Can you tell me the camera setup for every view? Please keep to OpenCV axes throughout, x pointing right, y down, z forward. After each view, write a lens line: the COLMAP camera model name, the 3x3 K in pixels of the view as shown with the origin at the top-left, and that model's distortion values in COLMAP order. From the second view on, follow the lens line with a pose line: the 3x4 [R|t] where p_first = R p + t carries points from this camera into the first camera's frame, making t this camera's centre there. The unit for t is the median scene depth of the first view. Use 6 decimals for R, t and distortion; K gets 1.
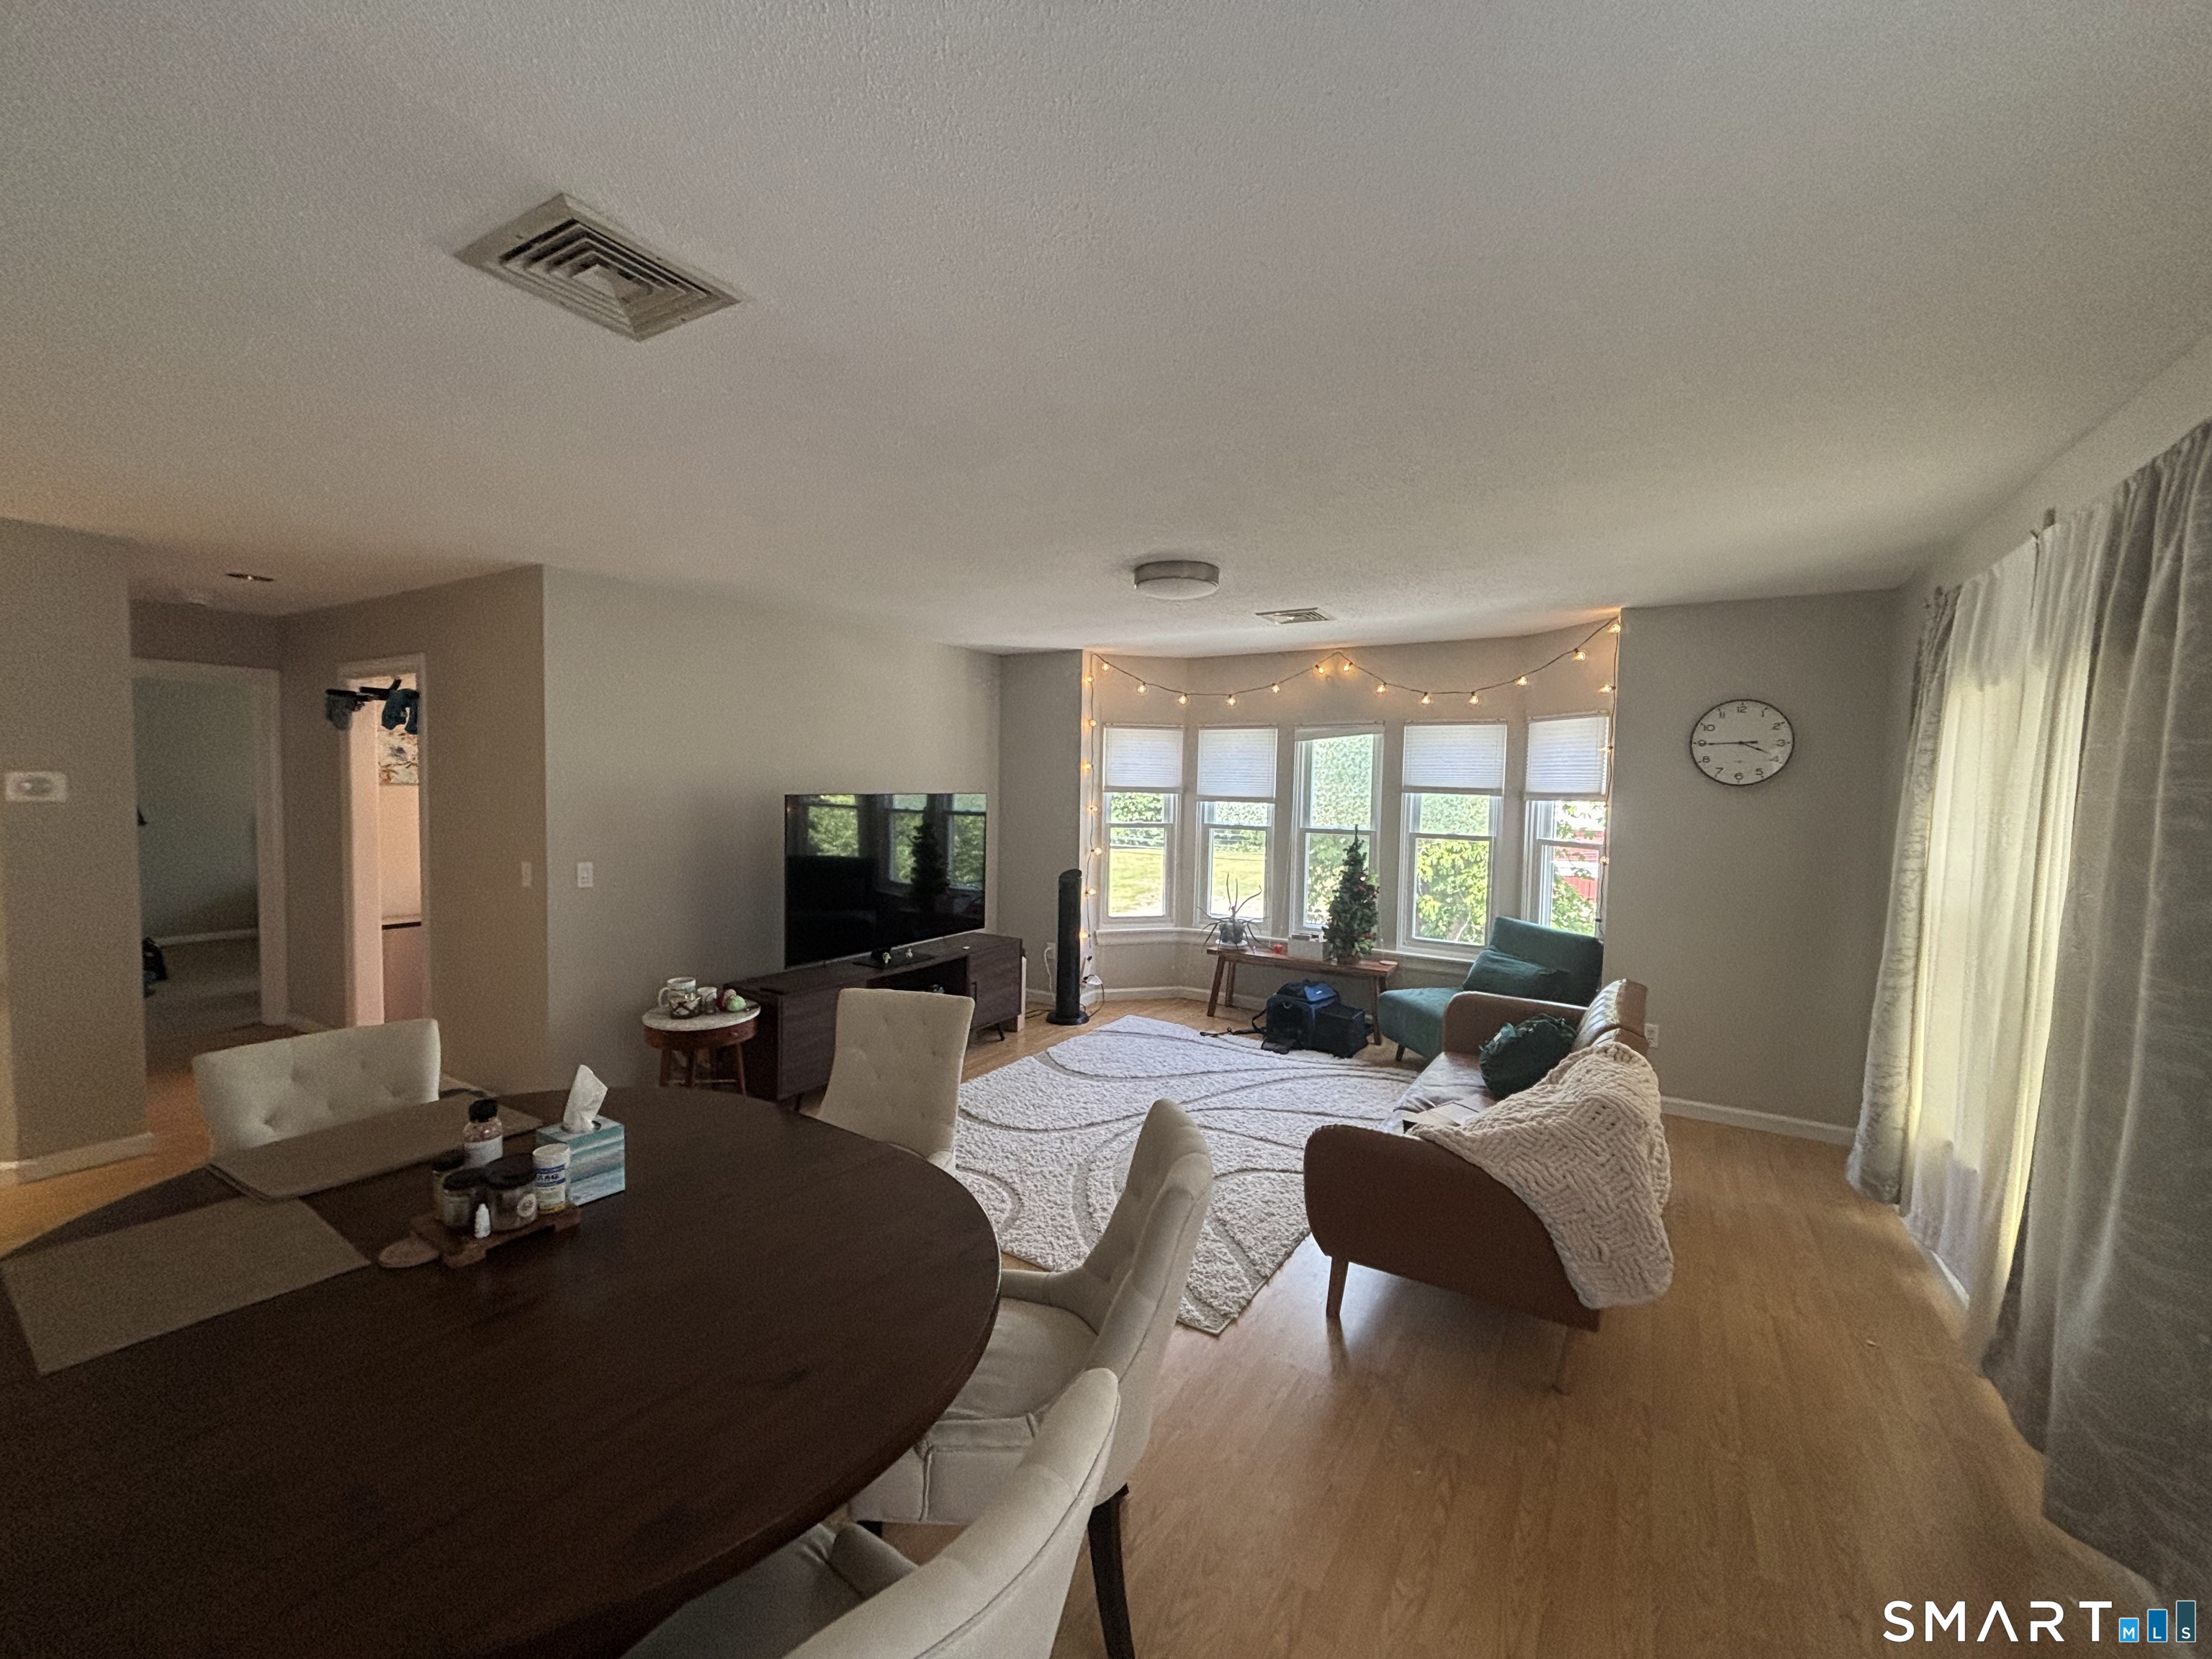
lens RADIAL K [[884.2, 0, 1112.5], [0, 884.2, 828.9], [0, 0, 1]] dist [0.000611, -0.000005]
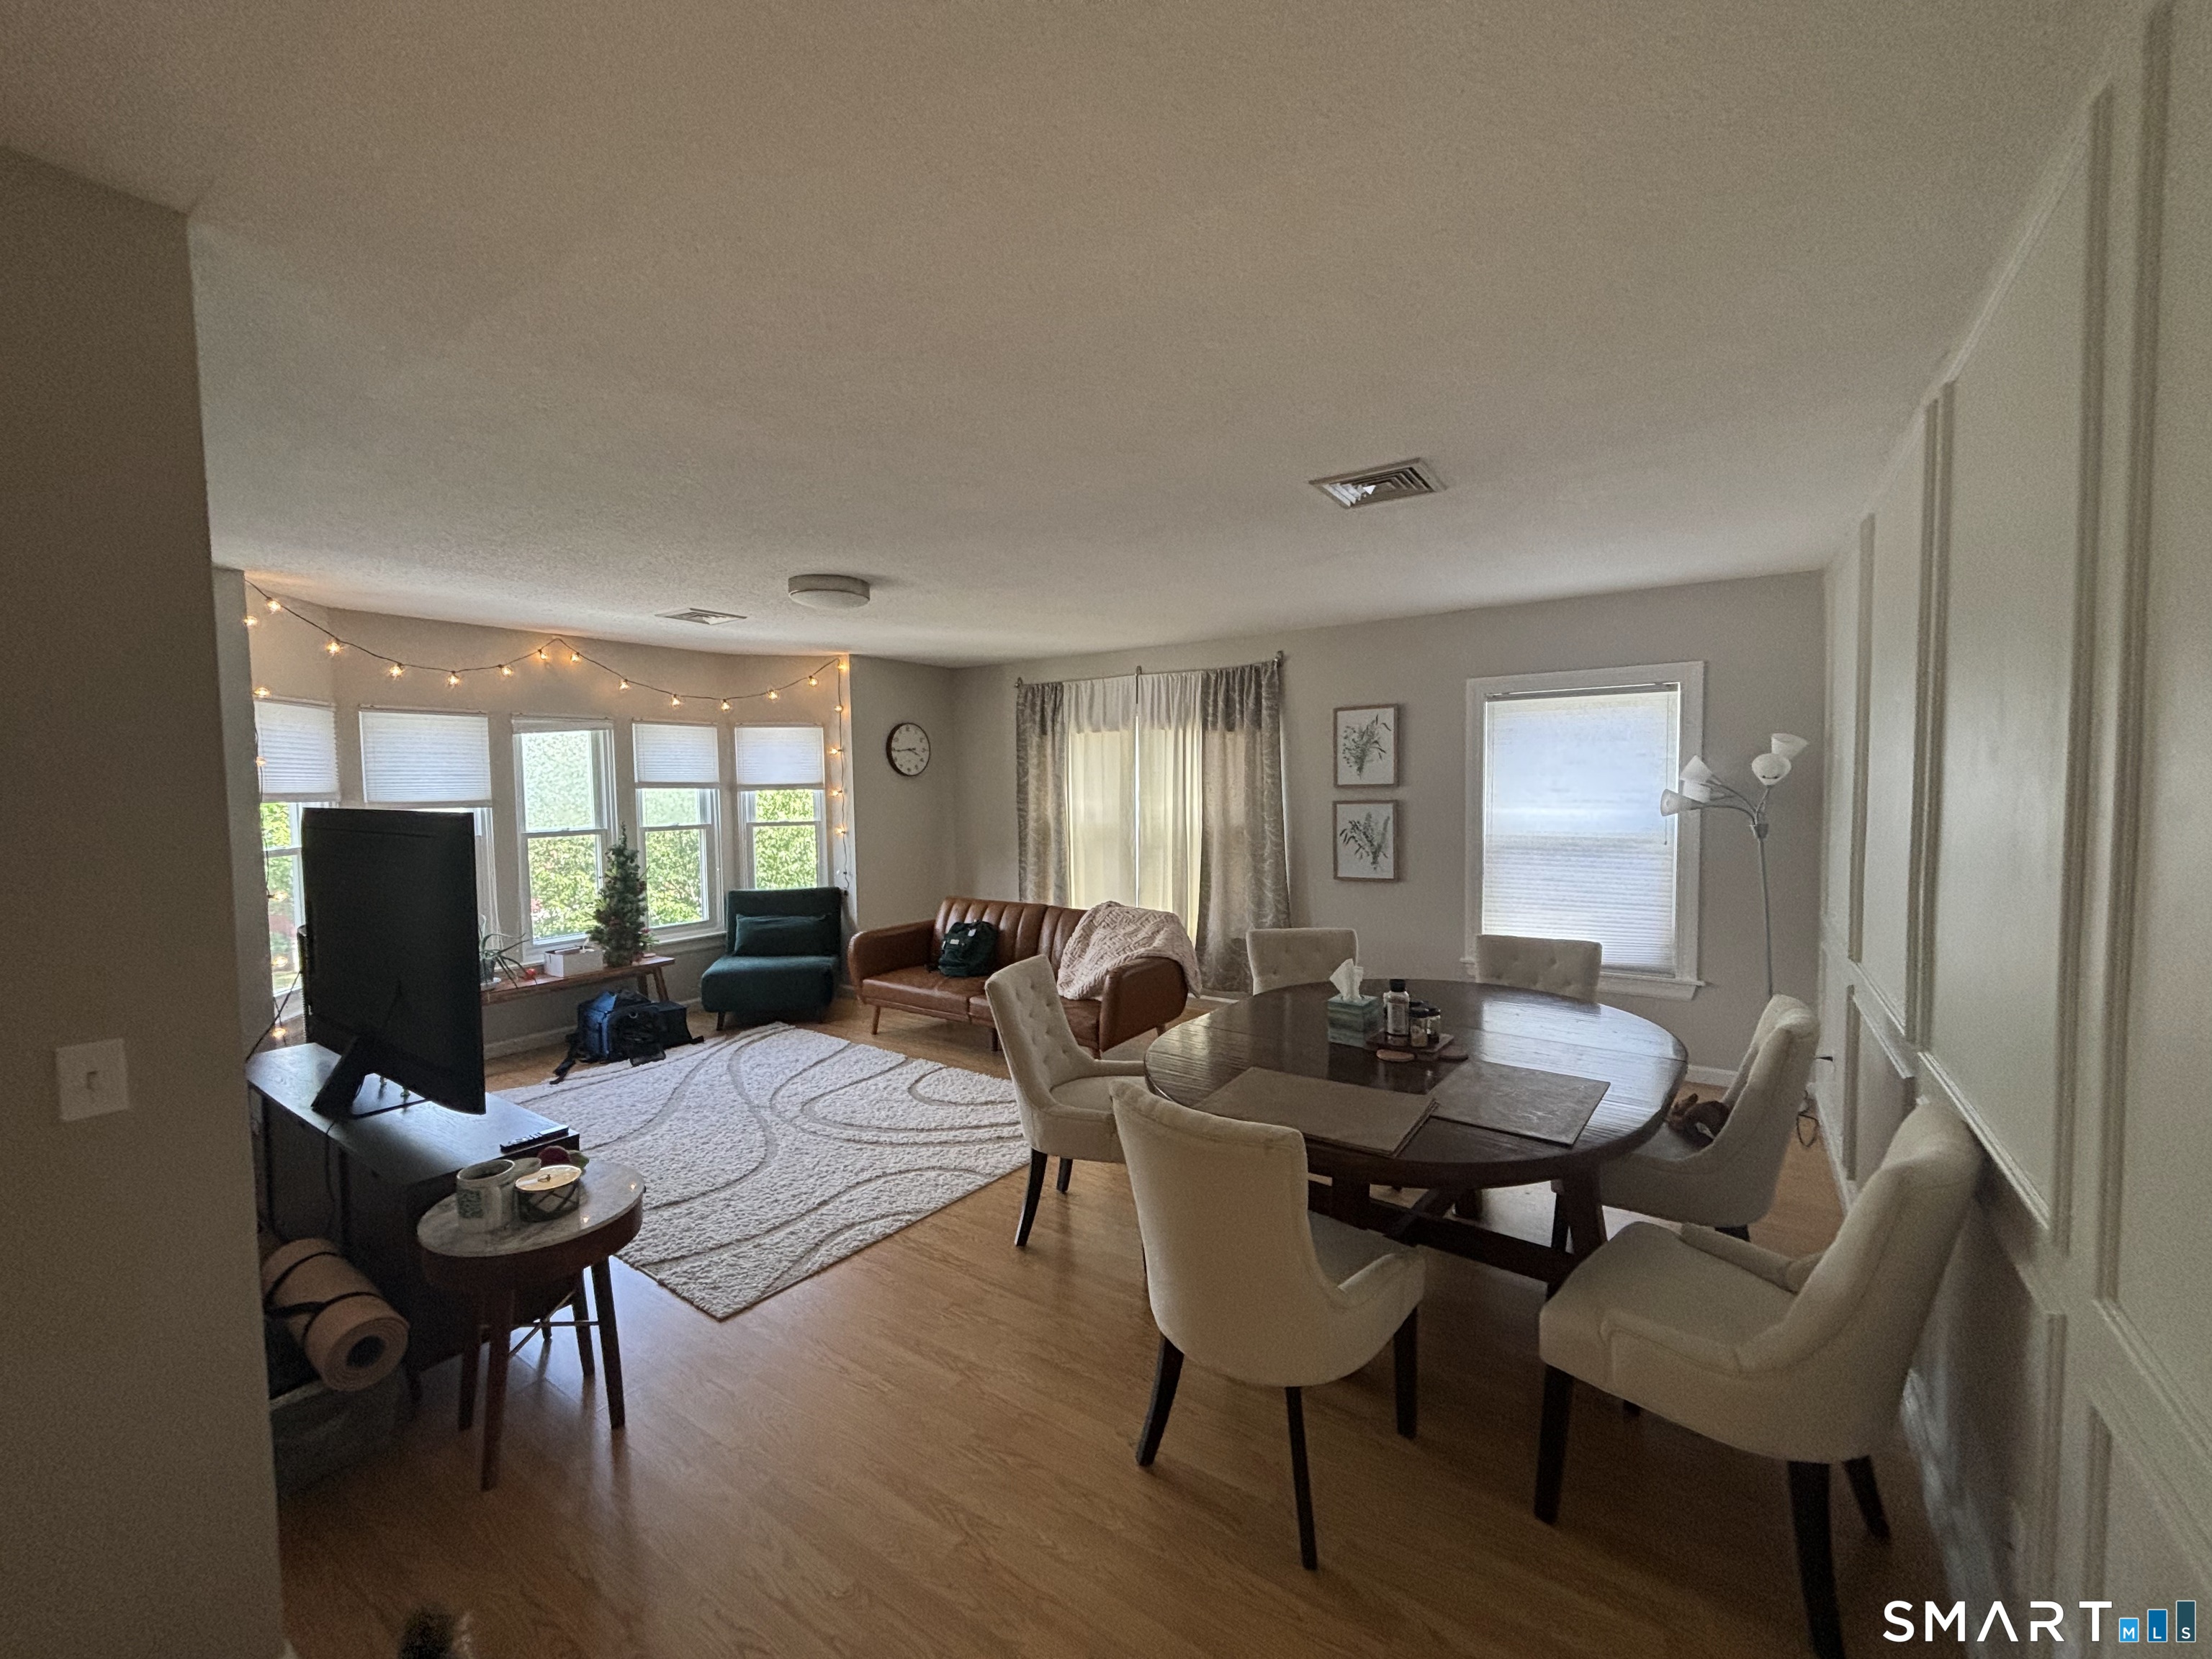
lens RADIAL K [[884.2, 0, 1112.5], [0, 884.2, 828.9], [0, 0, 1]] dist [0.000611, -0.000005]
pose [[0.052466, -0.075606, 0.995756, -0.731594], [0.064462, 0.995307, 0.072175, -0.036407], [-0.996540, 0.060401, 0.057094, 0.435049]]
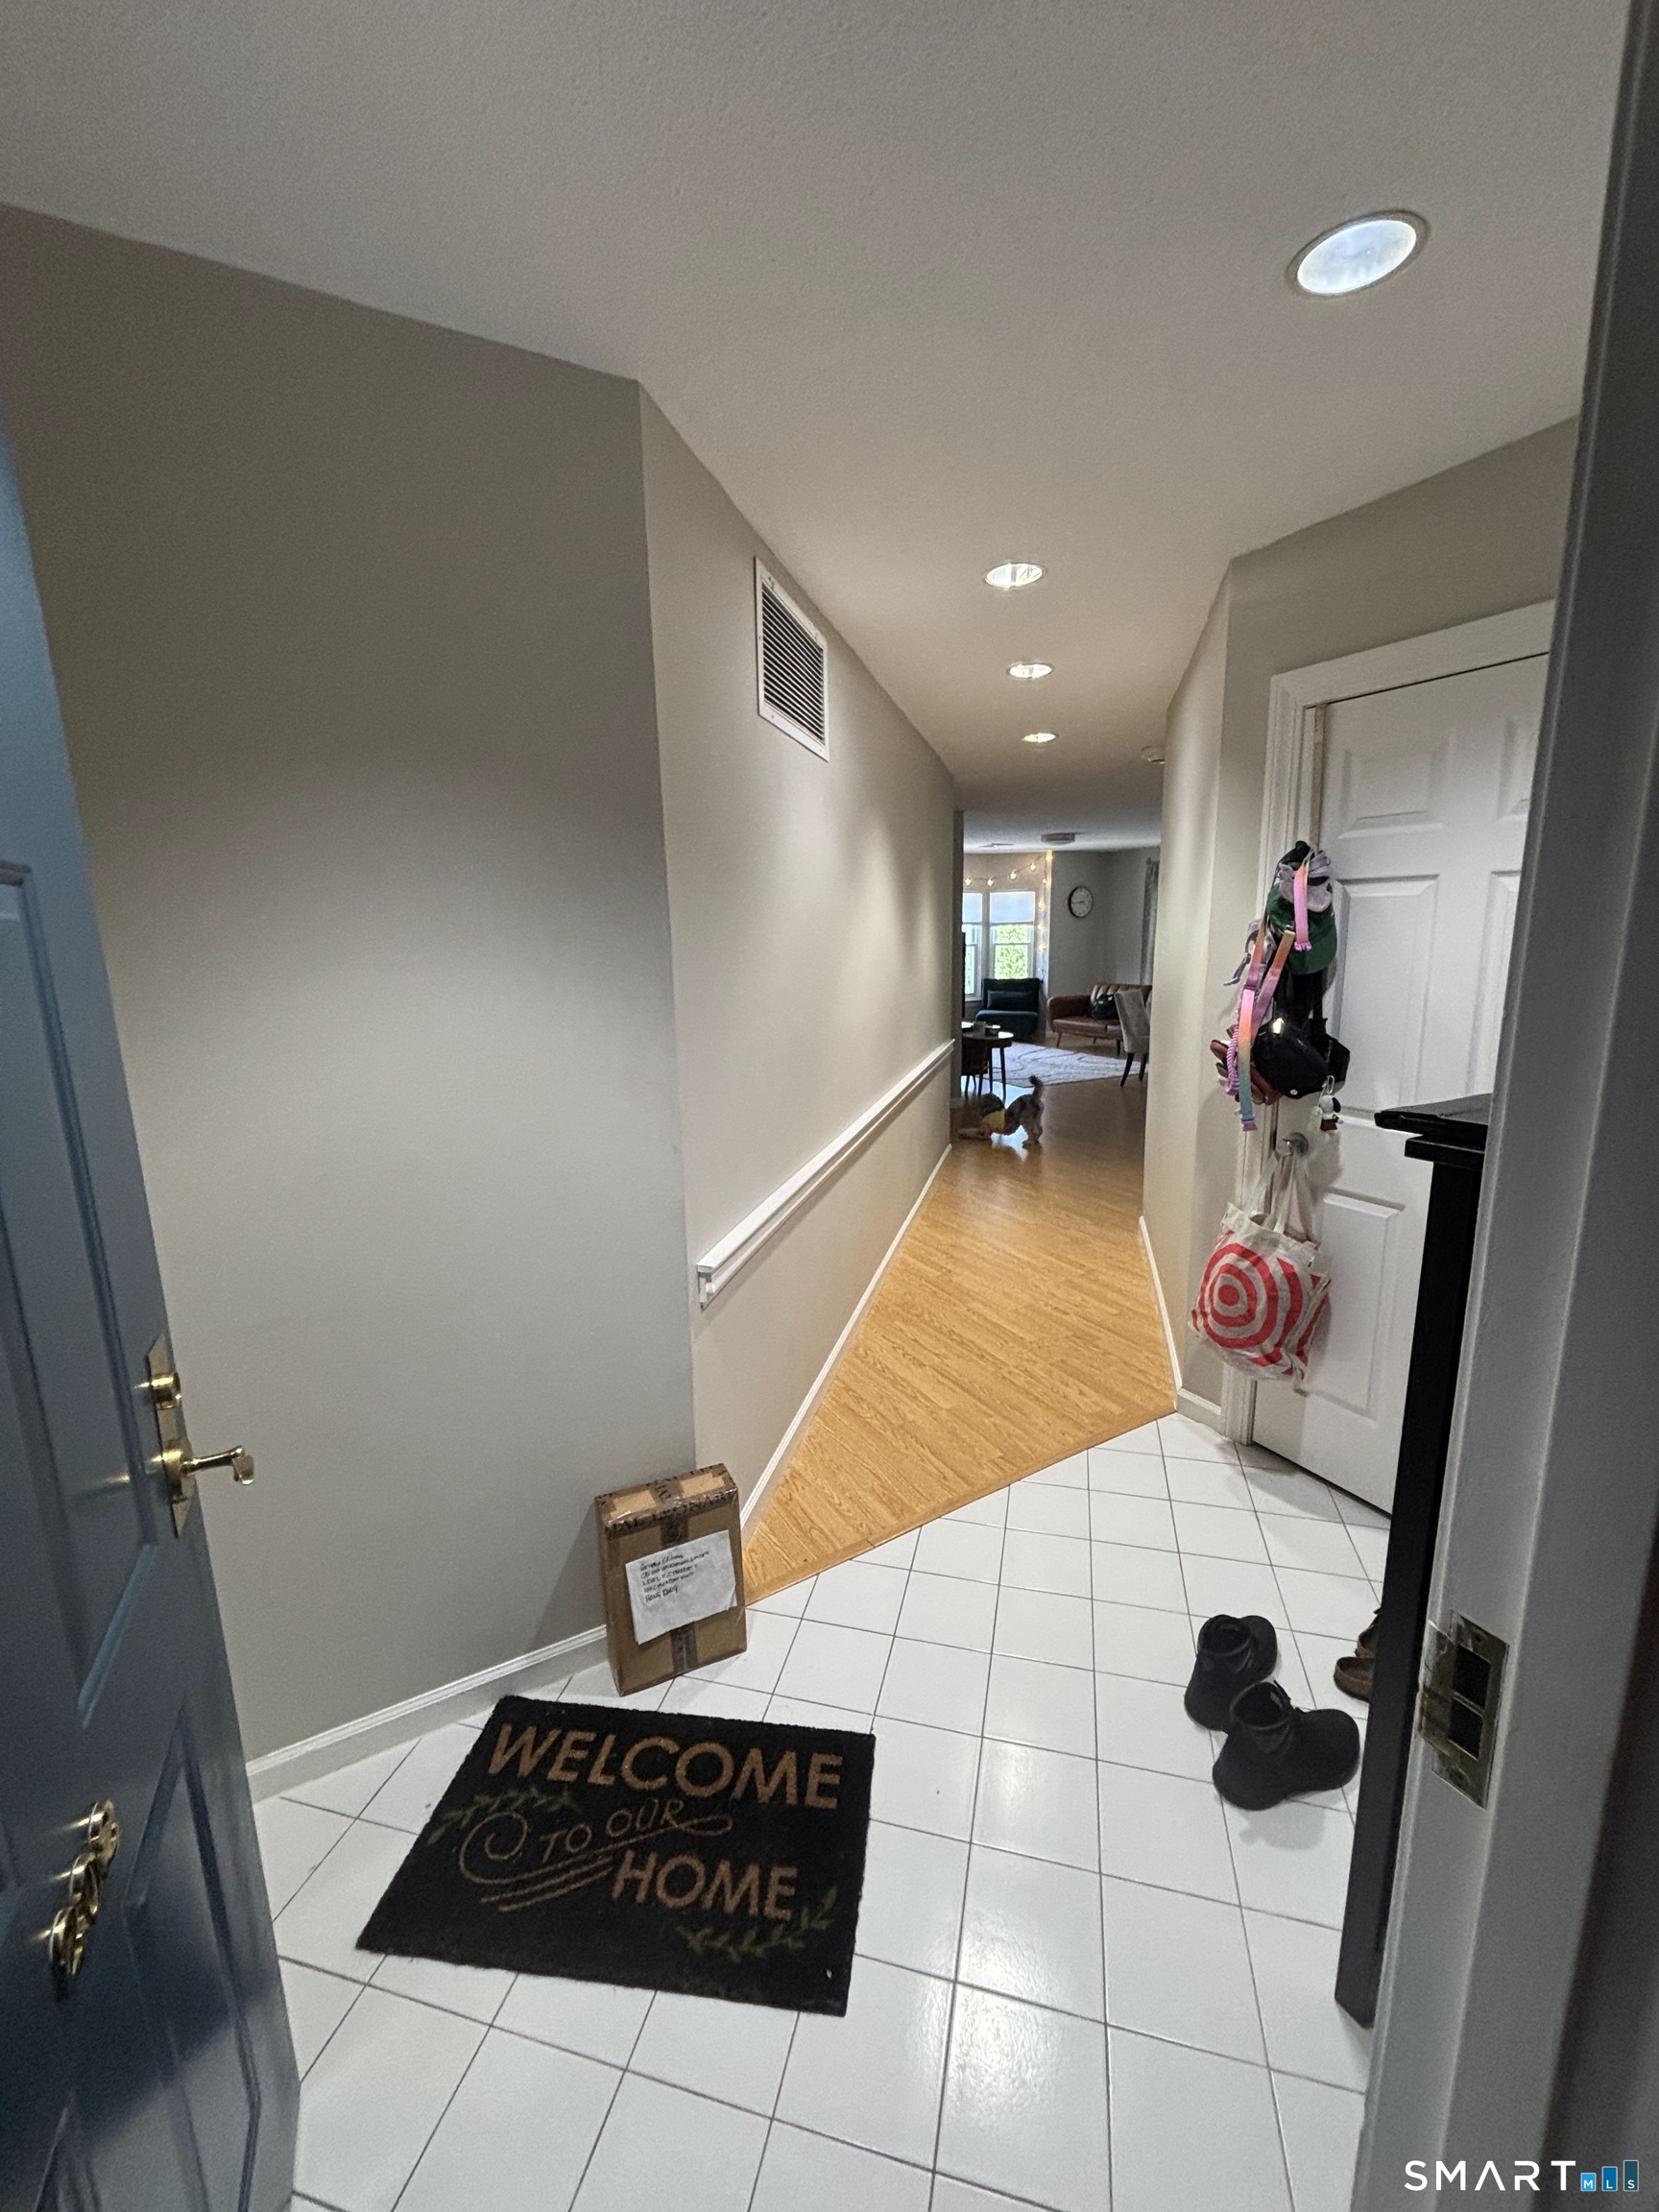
lens RADIAL K [[884.2, 0, 838.5], [0, 884.2, 1121.5], [0, 0, 1]] dist [0.000611, -0.000005]
pose [[0.479769, -0.197596, 0.854855, -1.910565], [0.072719, 0.979914, 0.185691, 0.011370], [-0.874376, -0.026924, 0.484501, 0.200924]]
